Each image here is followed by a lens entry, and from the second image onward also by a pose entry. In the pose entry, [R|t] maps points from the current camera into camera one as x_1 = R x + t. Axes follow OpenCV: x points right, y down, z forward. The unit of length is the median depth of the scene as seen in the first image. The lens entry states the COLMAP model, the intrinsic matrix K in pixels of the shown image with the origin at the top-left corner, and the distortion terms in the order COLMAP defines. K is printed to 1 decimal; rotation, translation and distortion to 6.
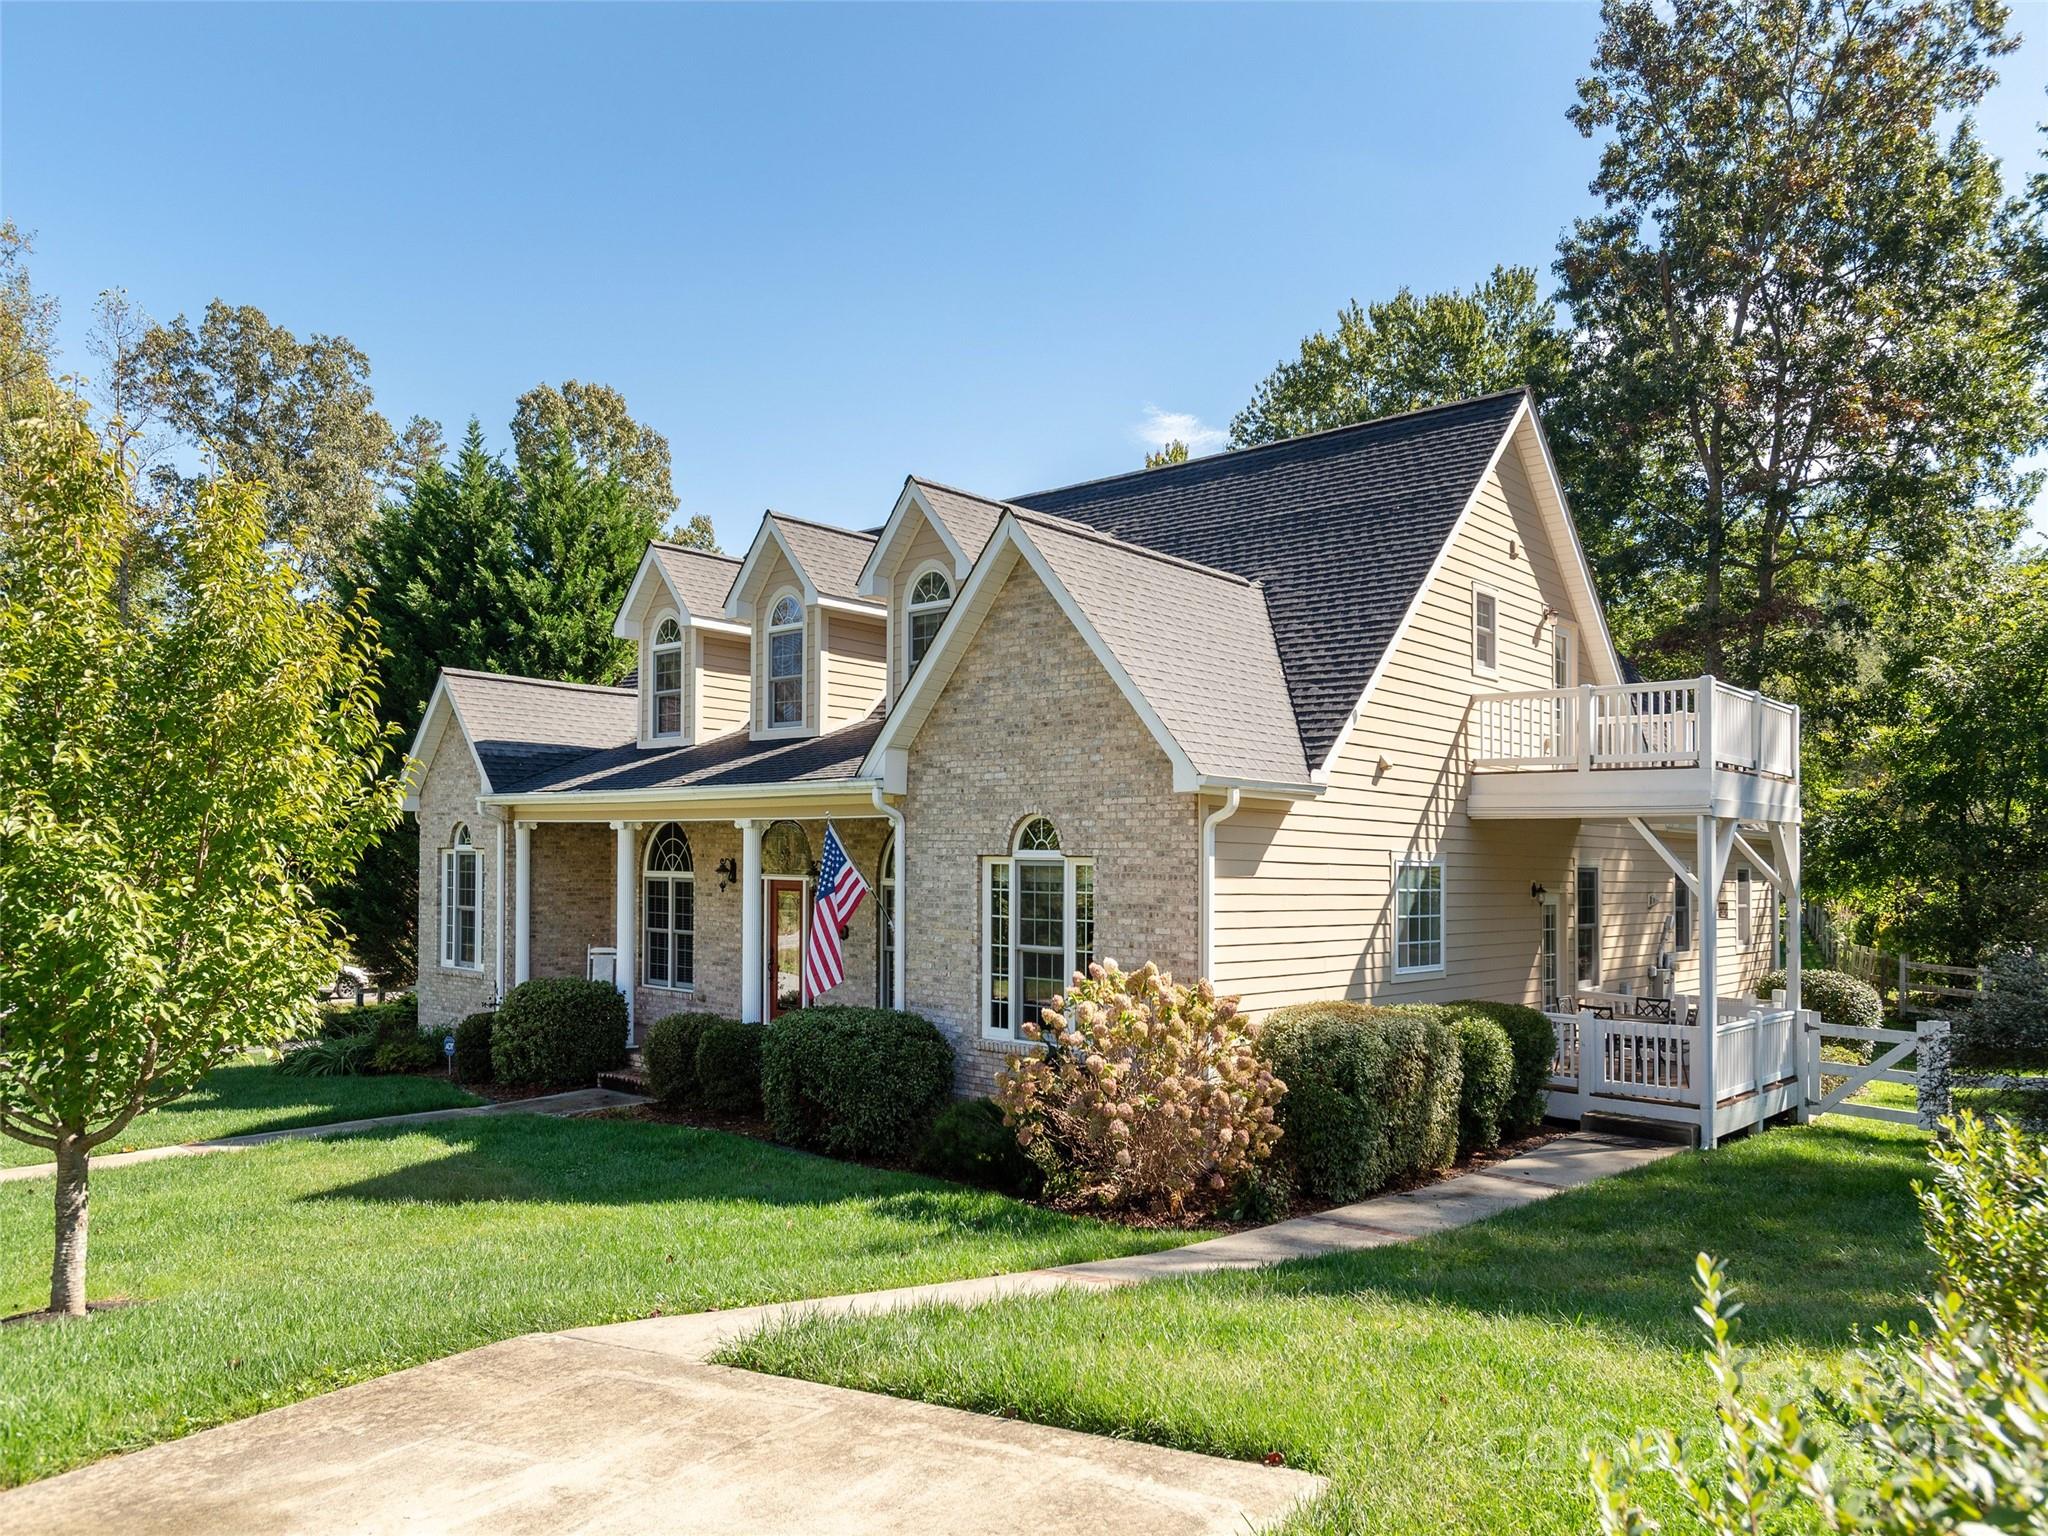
lens RADIAL K [[1382.4, 0, 1069.8], [0, 1382.4, 842.4], [0, 0, 1]] dist [-0.000042, 0.030818]
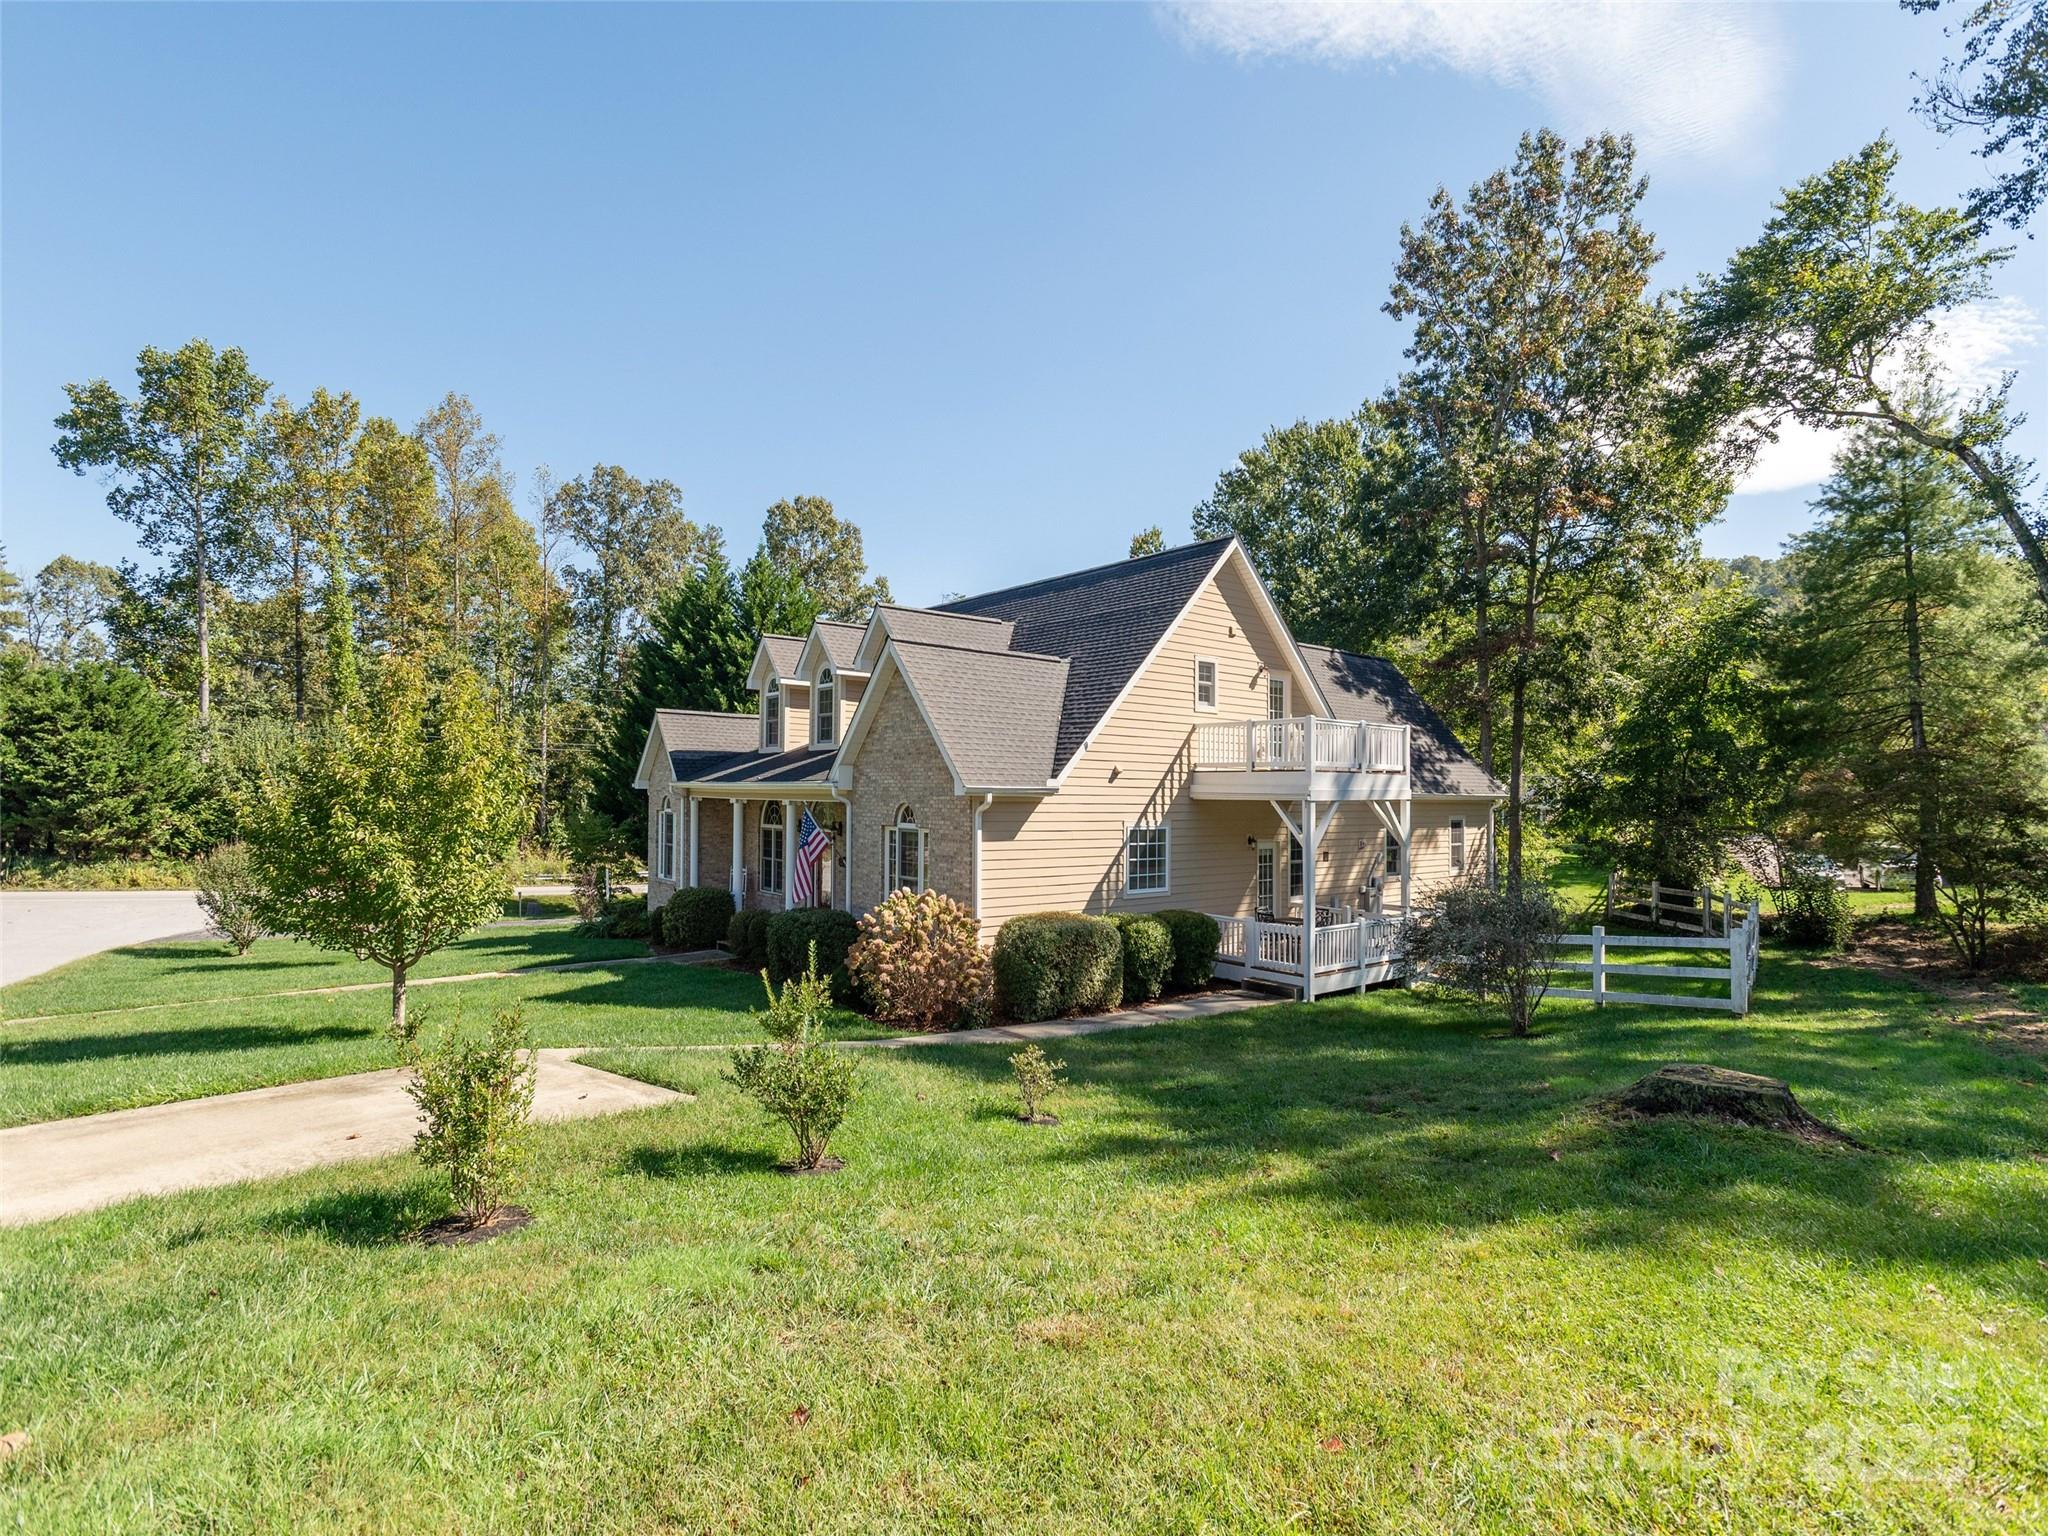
lens RADIAL K [[1006.9, 0, 1024.0], [0, 1006.9, 768.0], [0, 0, 1]] dist [-0.027691, 0.000355]
pose [[0.982881, -0.010250, -0.183957, 0.254701], [0.008980, 0.999930, -0.007736, -0.038014], [0.184023, 0.005951, 0.982904, -0.180095]]
